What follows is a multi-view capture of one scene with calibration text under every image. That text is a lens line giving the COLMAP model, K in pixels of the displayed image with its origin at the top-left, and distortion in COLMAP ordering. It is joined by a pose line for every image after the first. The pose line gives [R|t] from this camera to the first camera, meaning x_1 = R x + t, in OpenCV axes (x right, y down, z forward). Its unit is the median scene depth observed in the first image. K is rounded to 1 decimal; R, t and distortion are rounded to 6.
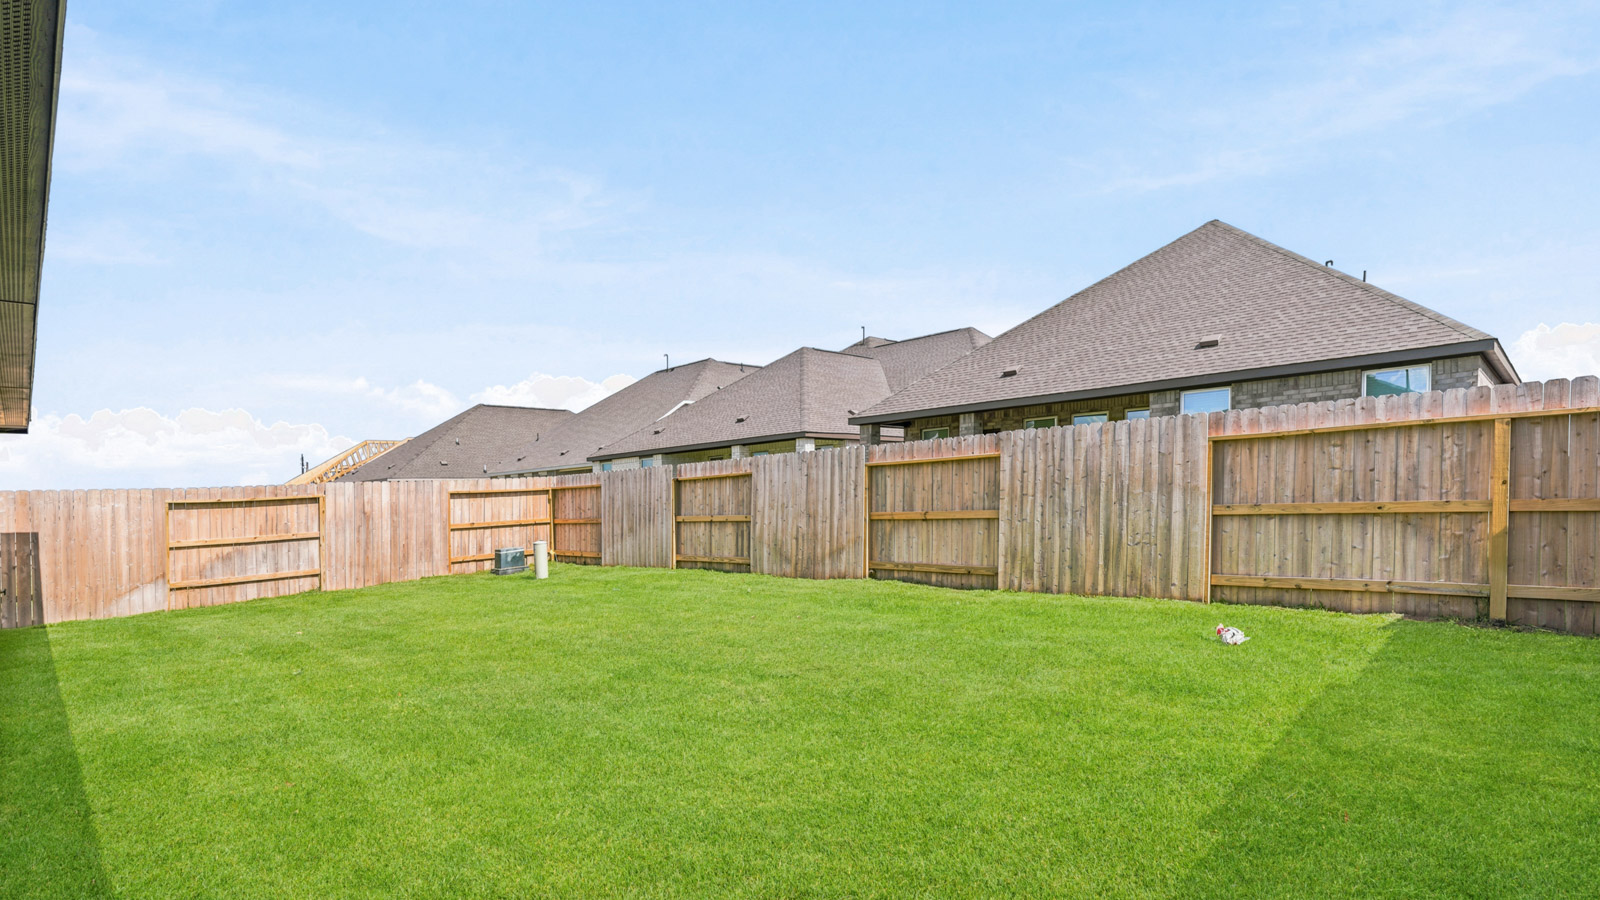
lens RADIAL K [[813.6, 0, 800.0], [0, 813.6, 450.0], [0, 0, 1]] dist [0.000057, 0.000086]
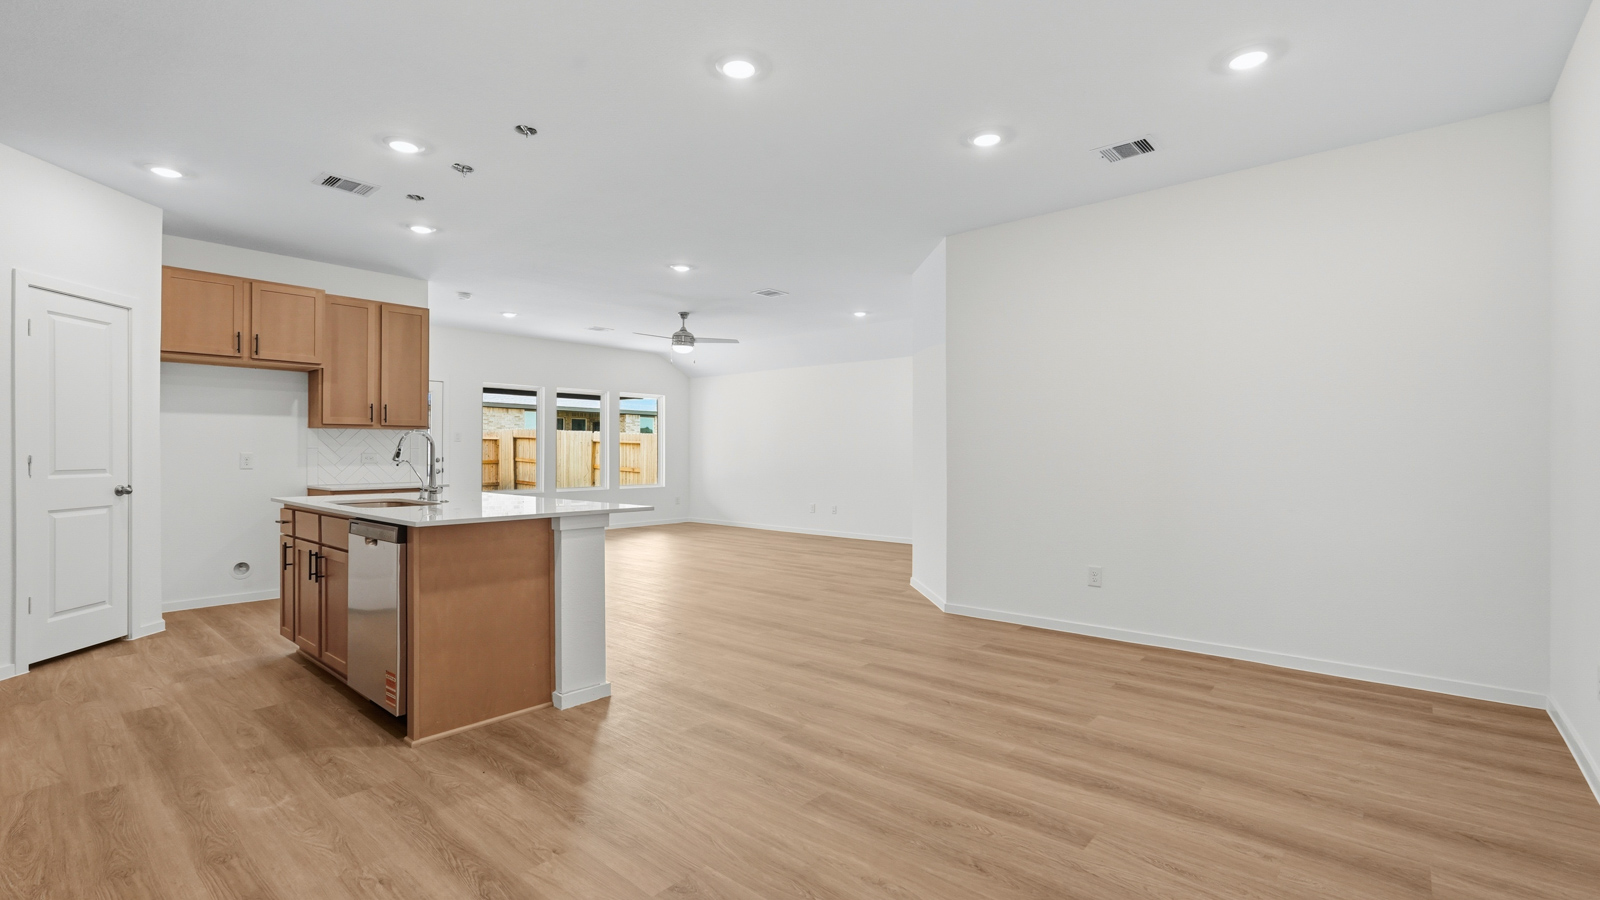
lens RADIAL K [[706.4, 0, 800.0], [0, 706.4, 450.0], [0, 0, 1]] dist [-0.019255, 0.009040]
pose [[-0.045617, 0.034424, 0.998366, -1.552422], [-0.051691, 0.997986, -0.036773, 0.029312], [-0.997621, -0.053284, -0.043746, -0.241792]]
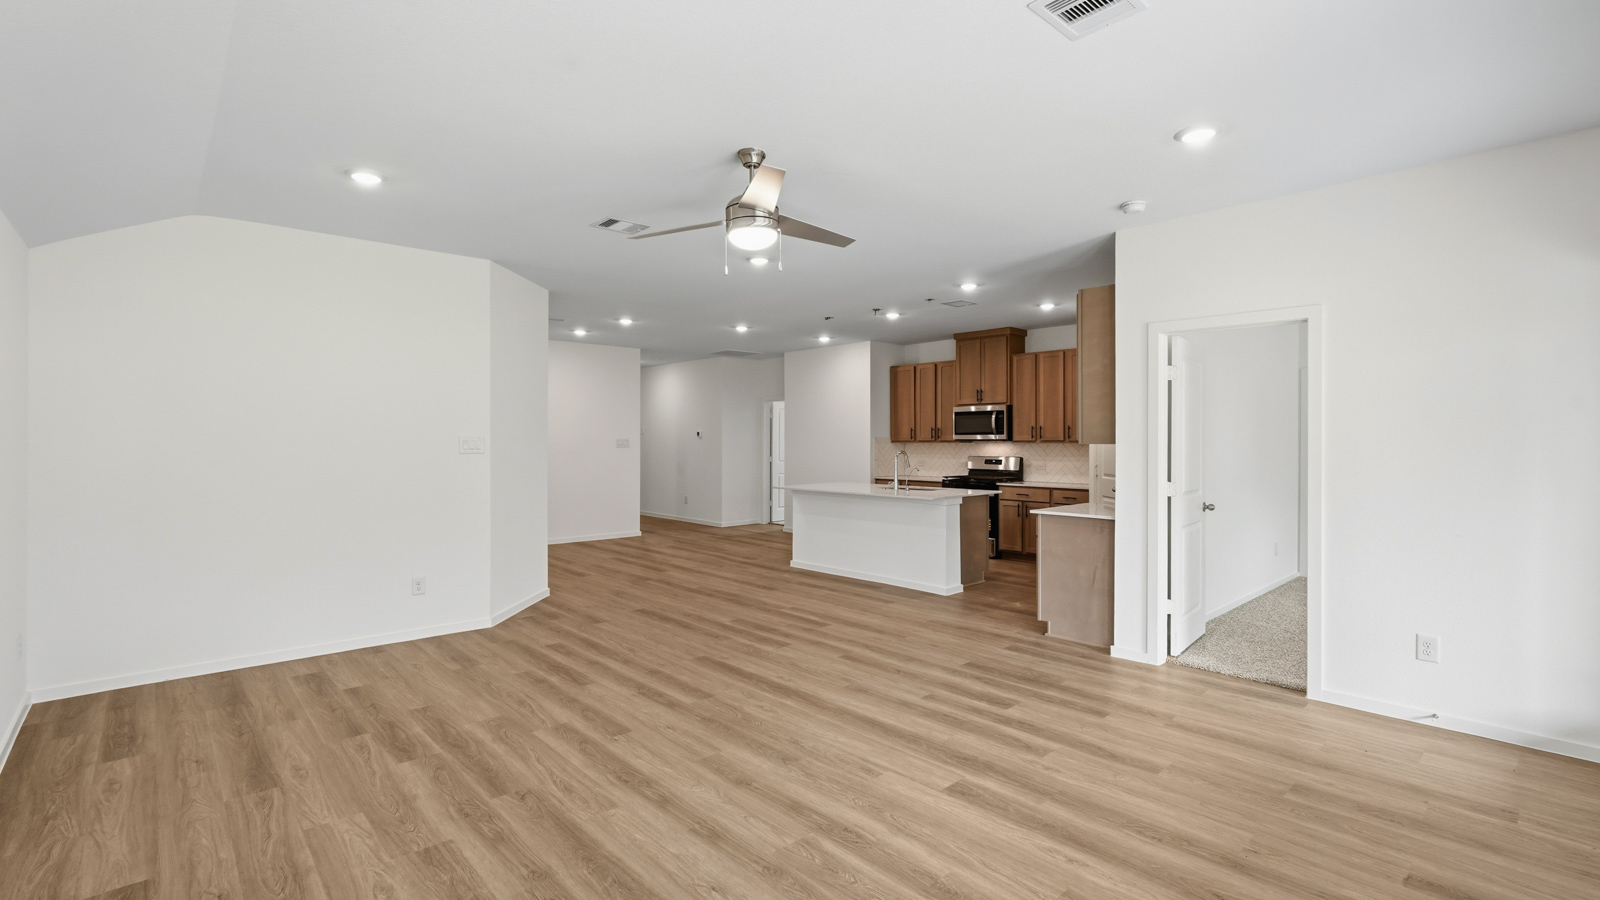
lens RADIAL K [[706.4, 0, 800.0], [0, 706.4, 450.0], [0, 0, 1]] dist [-0.019255, 0.009040]
pose [[-0.067689, 0.043046, -0.996777, -0.572624], [0.055550, 0.997682, 0.039312, -0.014054], [0.996159, -0.052710, -0.069923, -0.117618]]
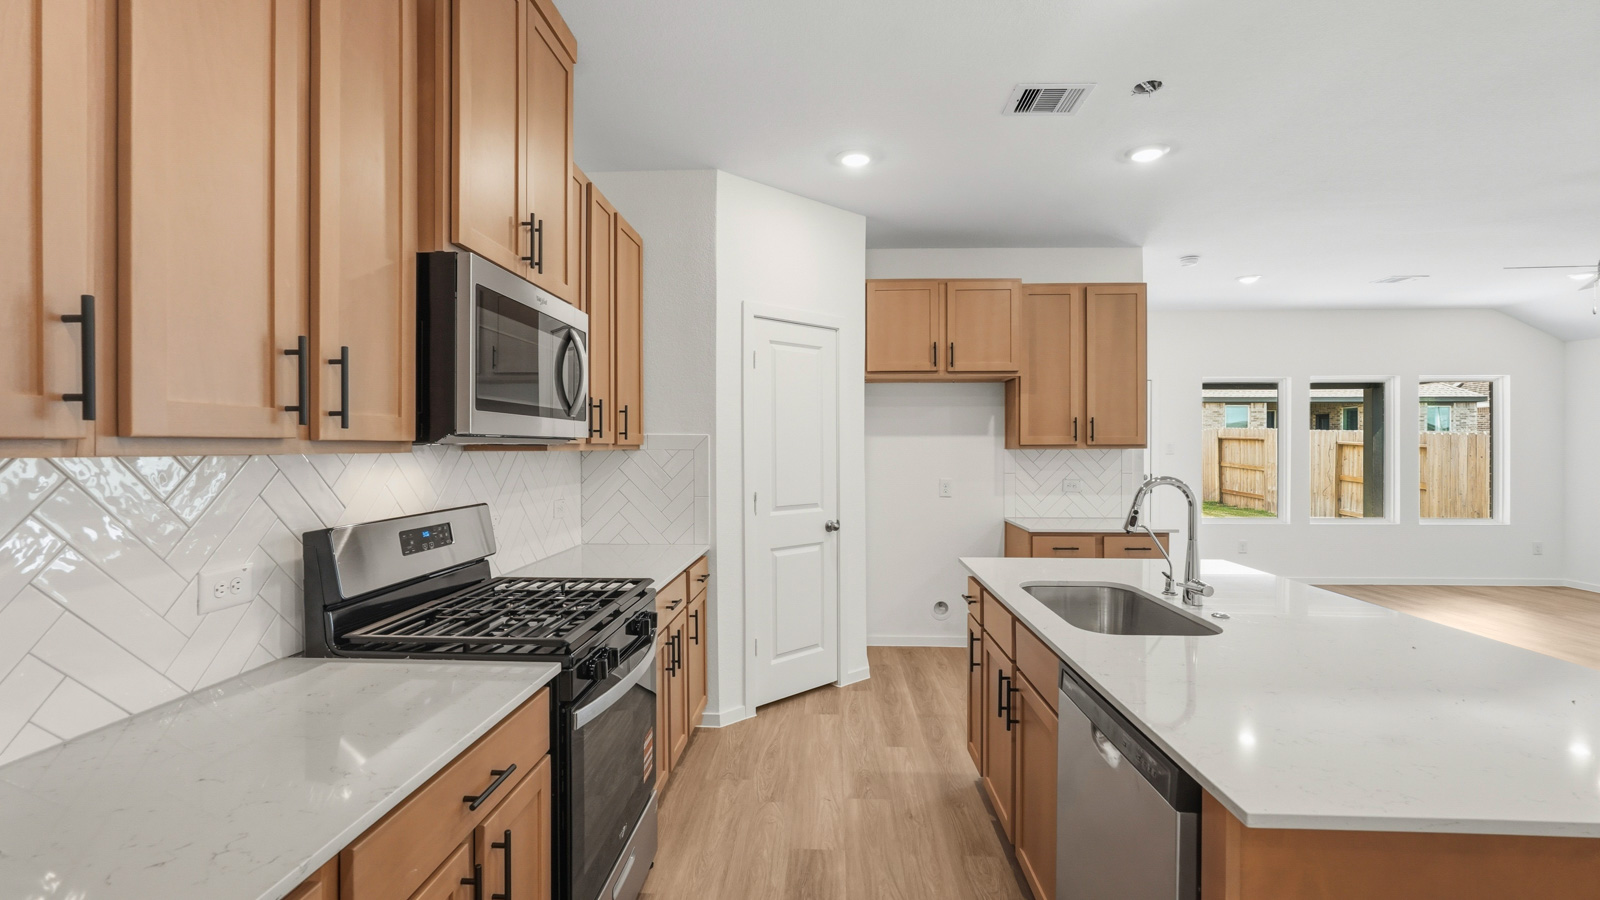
lens RADIAL K [[706.4, 0, 800.0], [0, 706.4, 450.0], [0, 0, 1]] dist [-0.019255, 0.009040]
pose [[0.755908, 0.027646, 0.654094, -1.404620], [-0.056797, 0.998110, 0.023452, 0.011018], [-0.652210, -0.054878, 0.756050, -0.150801]]
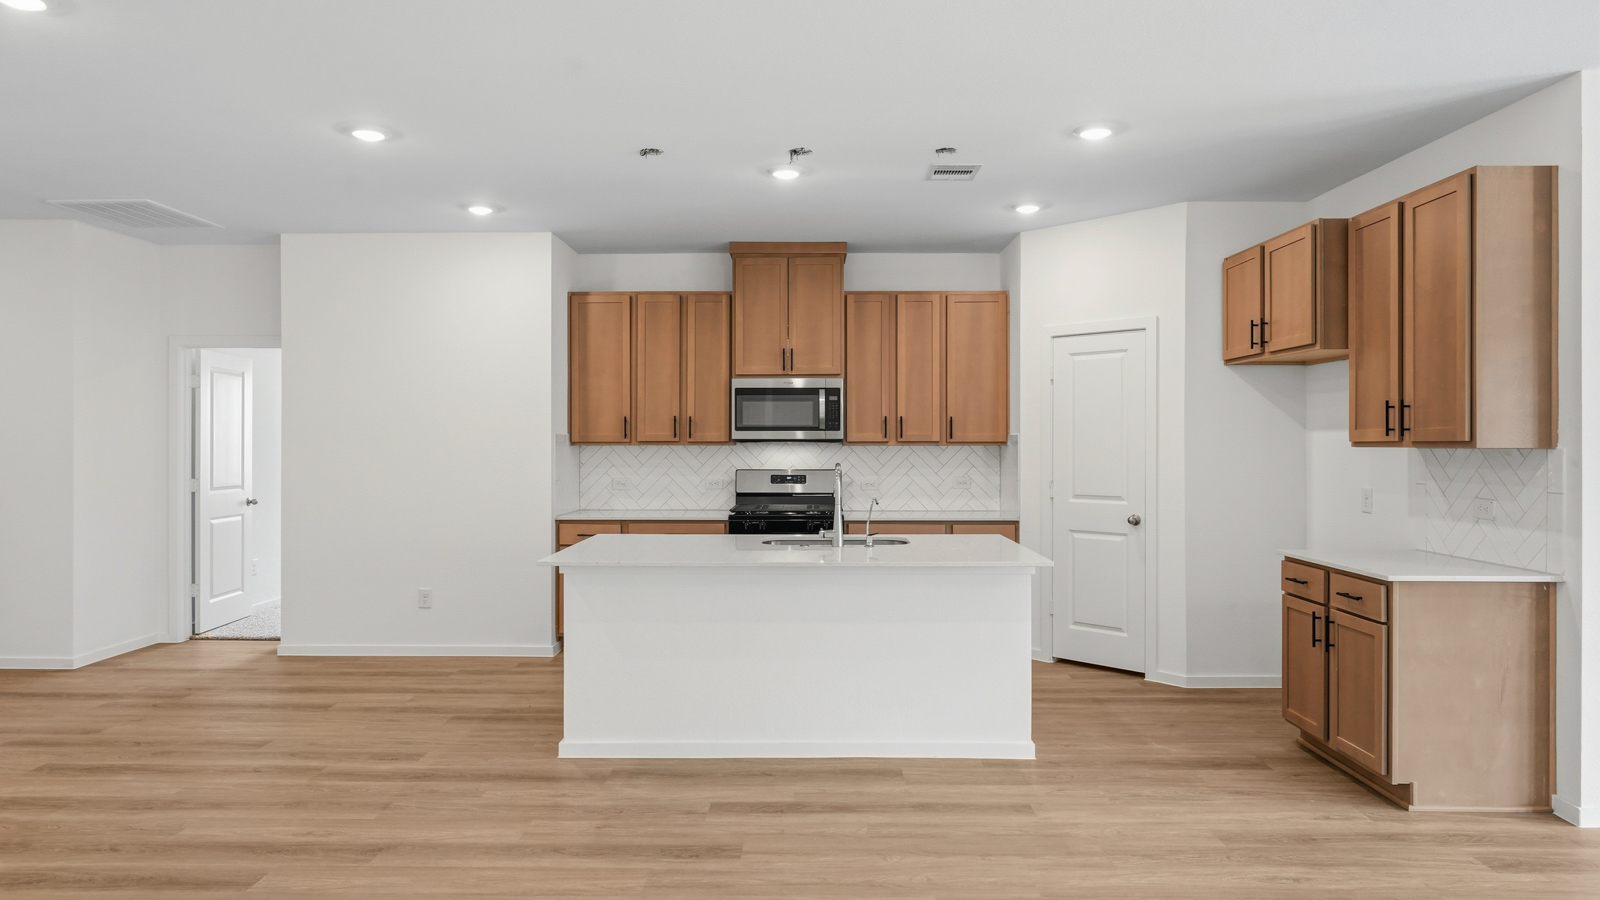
lens RADIAL K [[949.6, 0, 794.9], [0, 949.6, 442.7], [0, 0, 1]] dist [-0.002761, 0.004295]
pose [[0.673432, 0.031027, -0.738598, -0.923437], [0.018556, 0.998095, 0.058846, -0.015750], [0.739016, -0.053334, 0.671573, -0.353107]]
